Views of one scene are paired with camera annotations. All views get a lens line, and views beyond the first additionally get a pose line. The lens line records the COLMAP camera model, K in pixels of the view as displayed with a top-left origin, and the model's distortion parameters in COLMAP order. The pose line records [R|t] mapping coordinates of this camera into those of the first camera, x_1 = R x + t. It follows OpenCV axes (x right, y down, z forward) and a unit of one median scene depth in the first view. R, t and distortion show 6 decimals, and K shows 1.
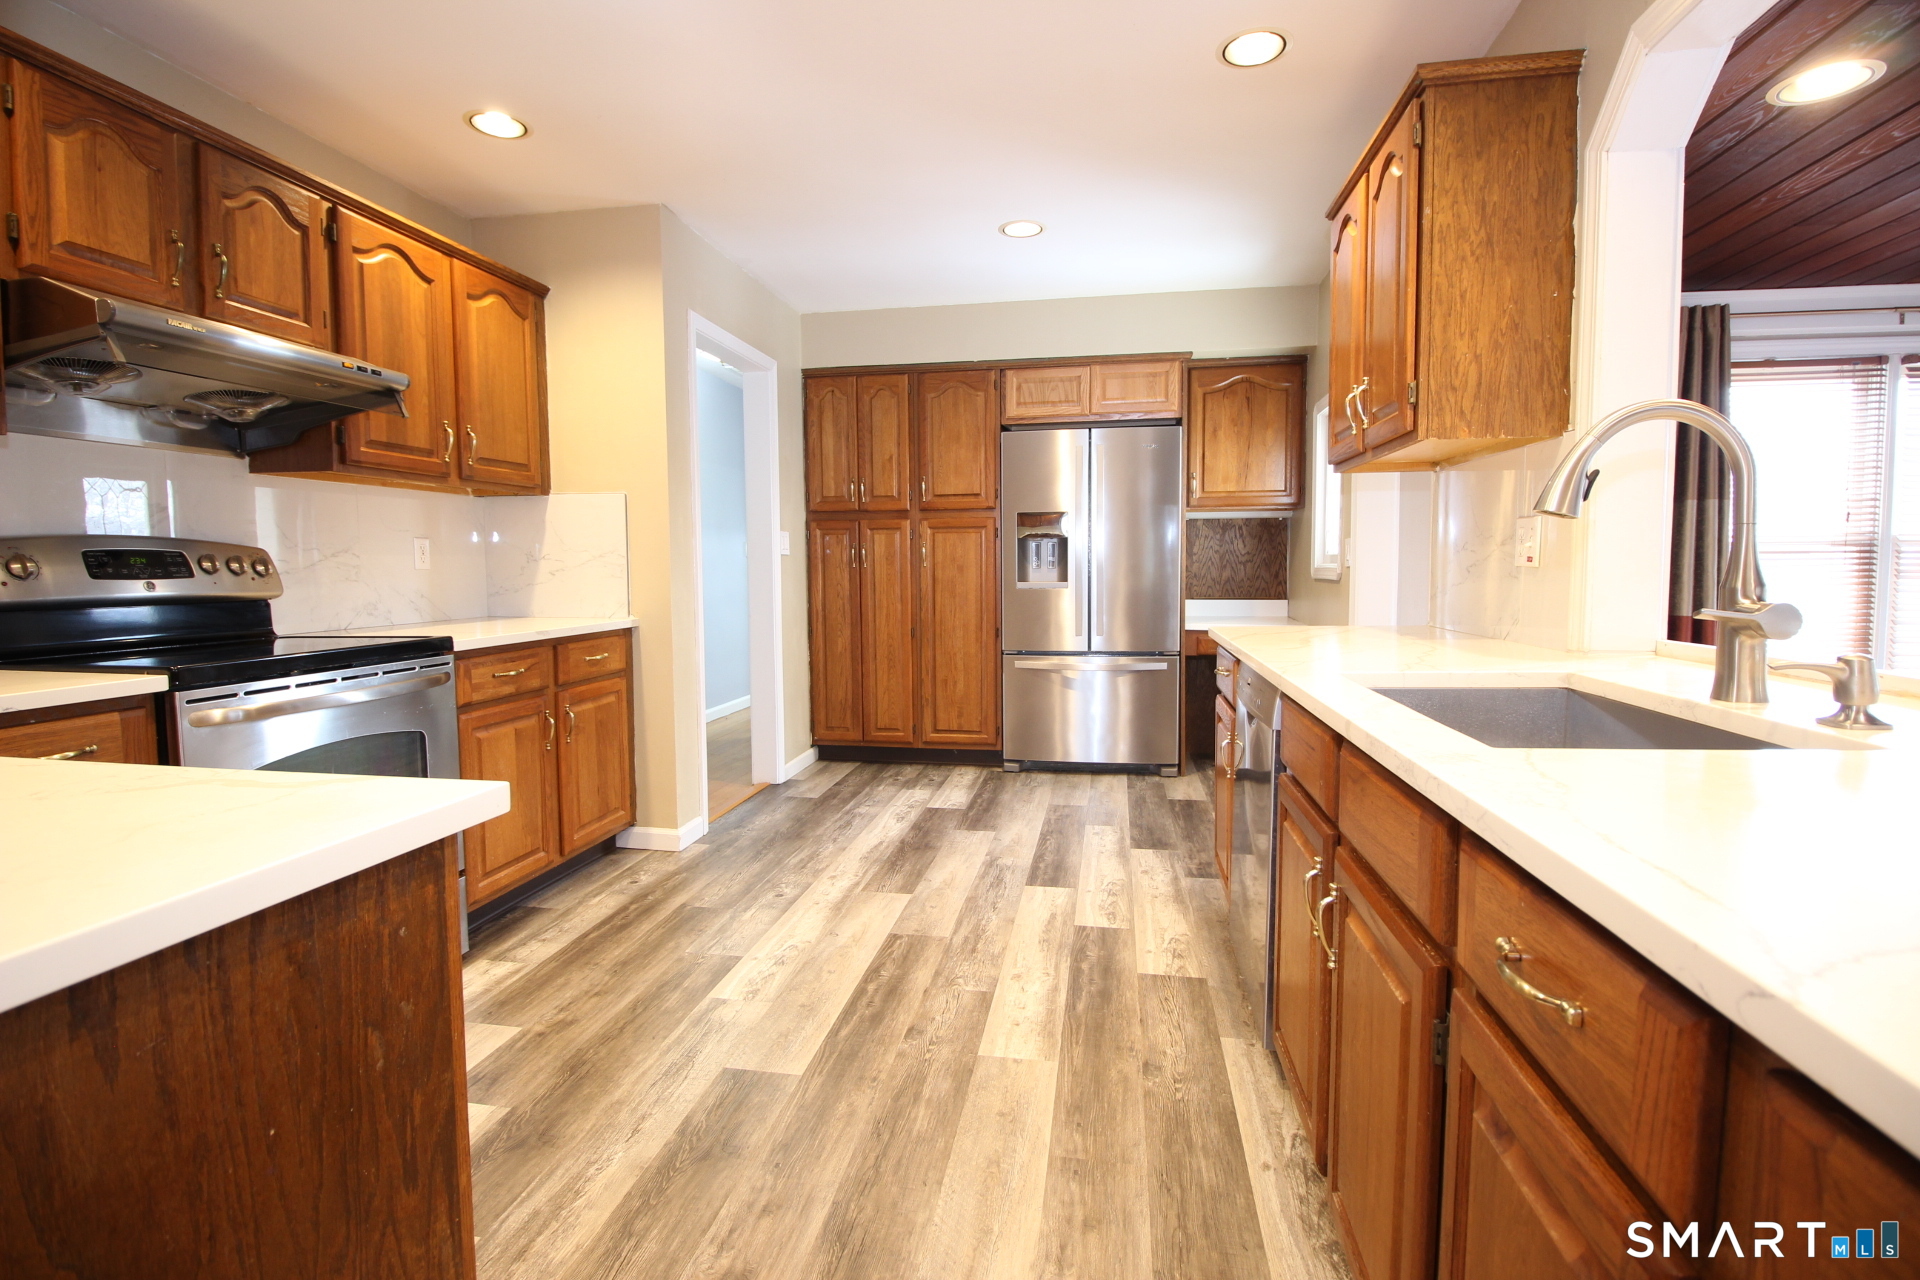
lens RADIAL K [[891.0, 0, 956.0], [0, 891.0, 627.0], [0, 0, 1]] dist [-0.000001, -0.011628]
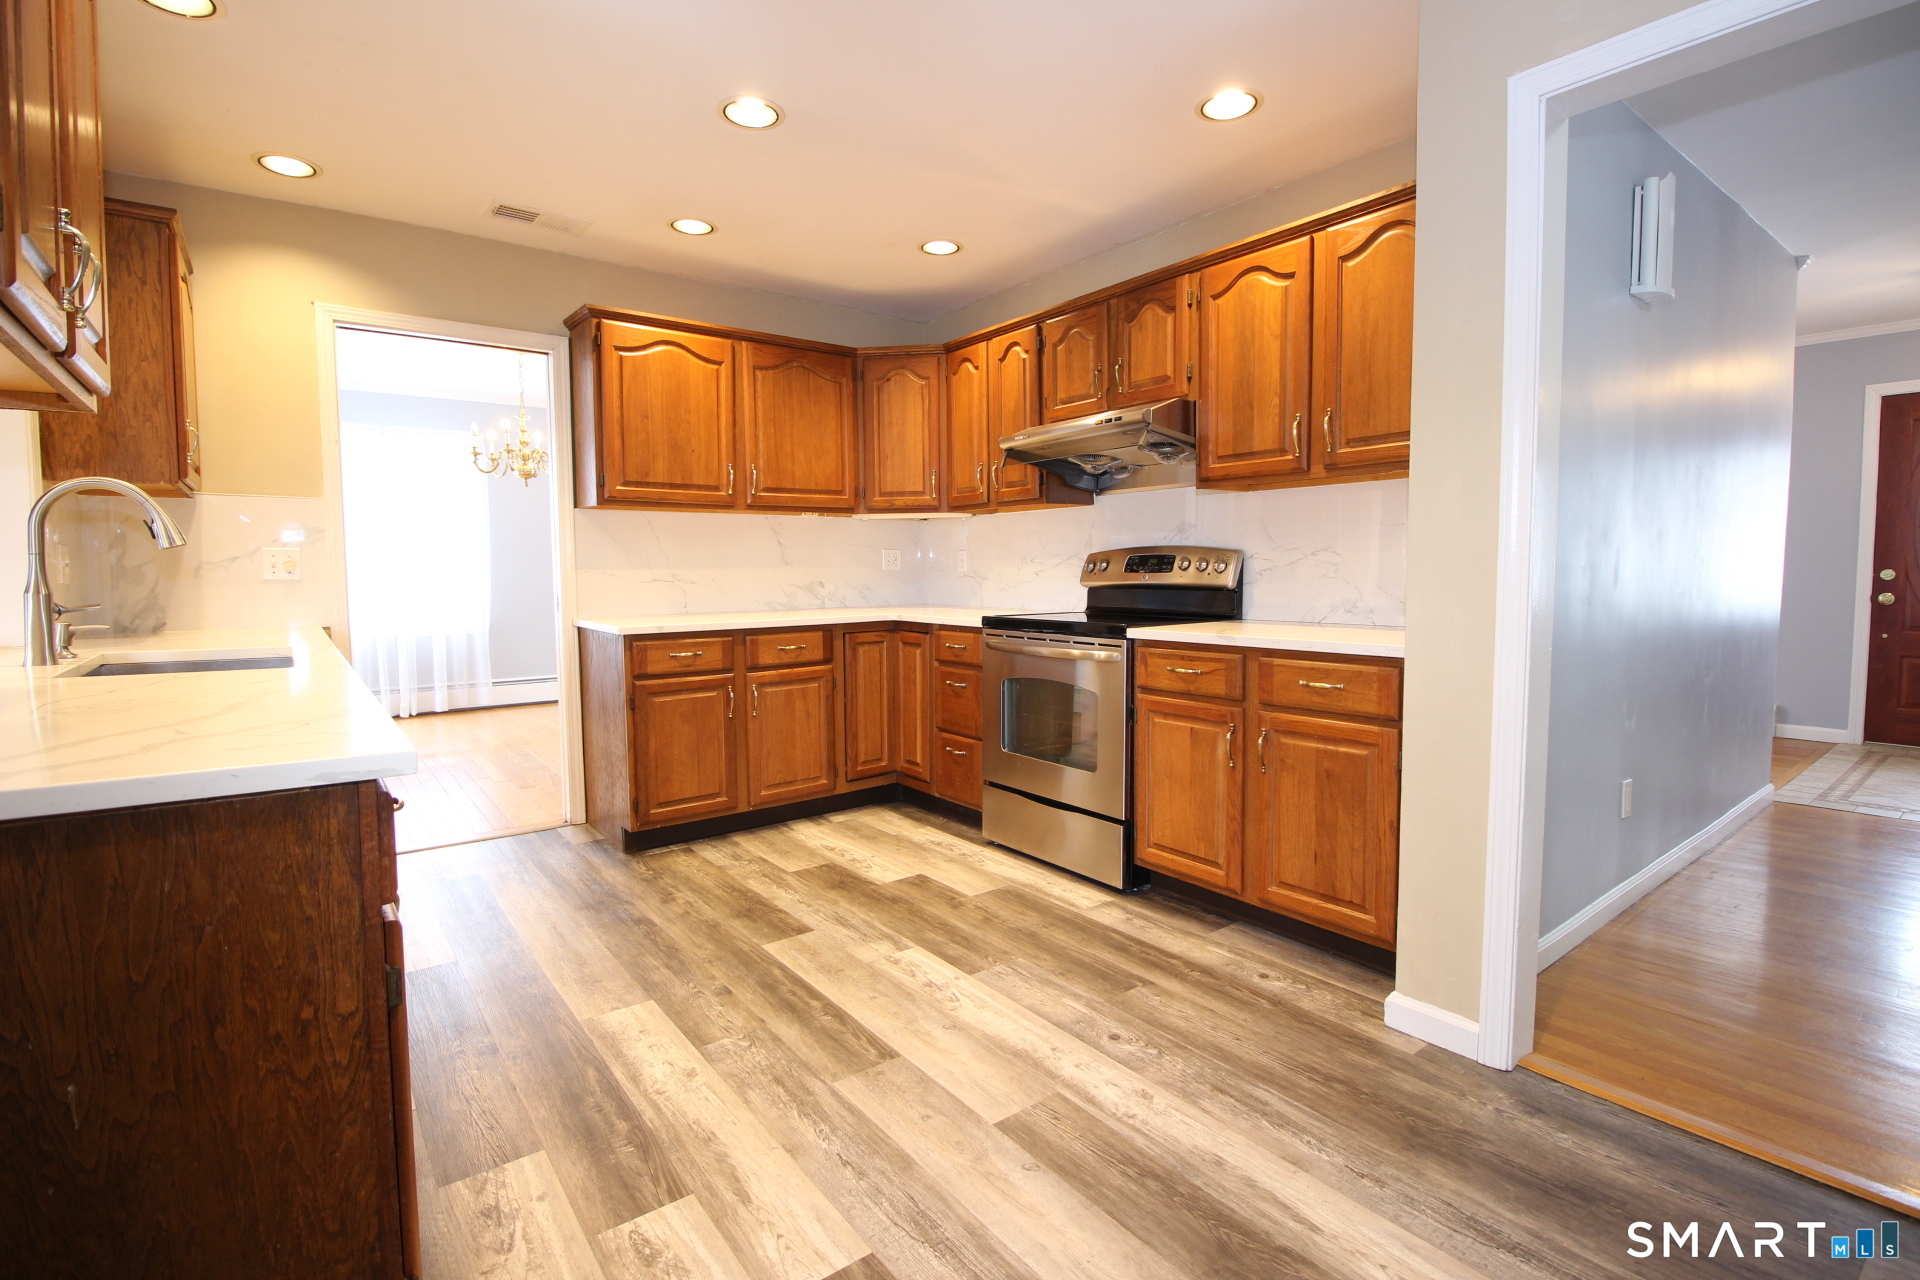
lens RADIAL K [[891.0, 0, 956.0], [0, 891.0, 627.0], [0, 0, 1]] dist [-0.000001, -0.011628]
pose [[-0.679252, 0.059637, -0.731478, 0.432361], [-0.040018, 0.992200, 0.118054, -0.110713], [0.732813, 0.109461, -0.671568, 1.524888]]
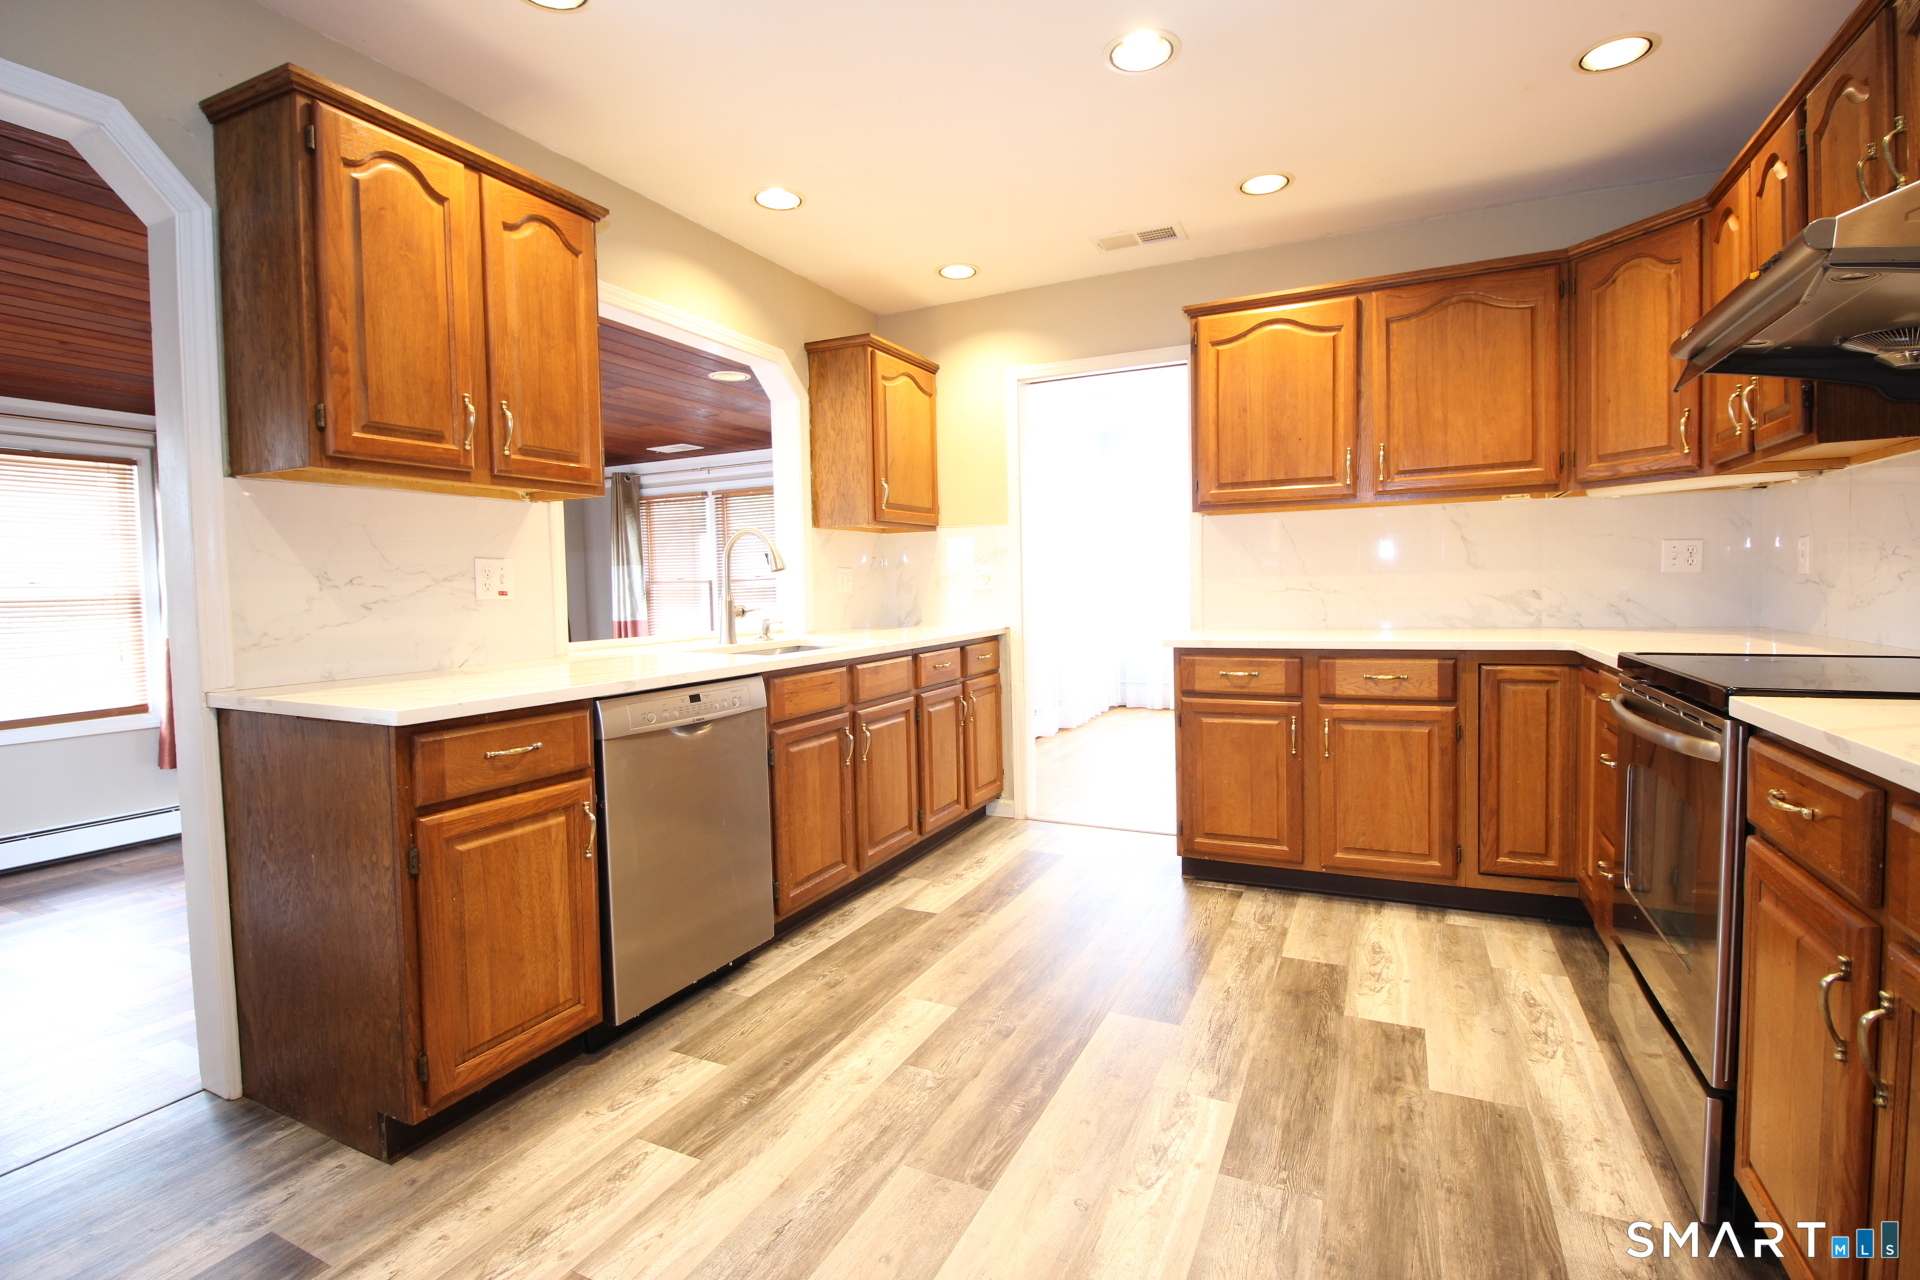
lens RADIAL K [[891.0, 0, 956.0], [0, 891.0, 627.0], [0, 0, 1]] dist [-0.000001, -0.011628]
pose [[-0.961550, 0.013522, 0.274297, -0.227106], [0.045873, 0.992663, 0.111871, -0.107546], [-0.270771, 0.120152, -0.955116, 1.560459]]
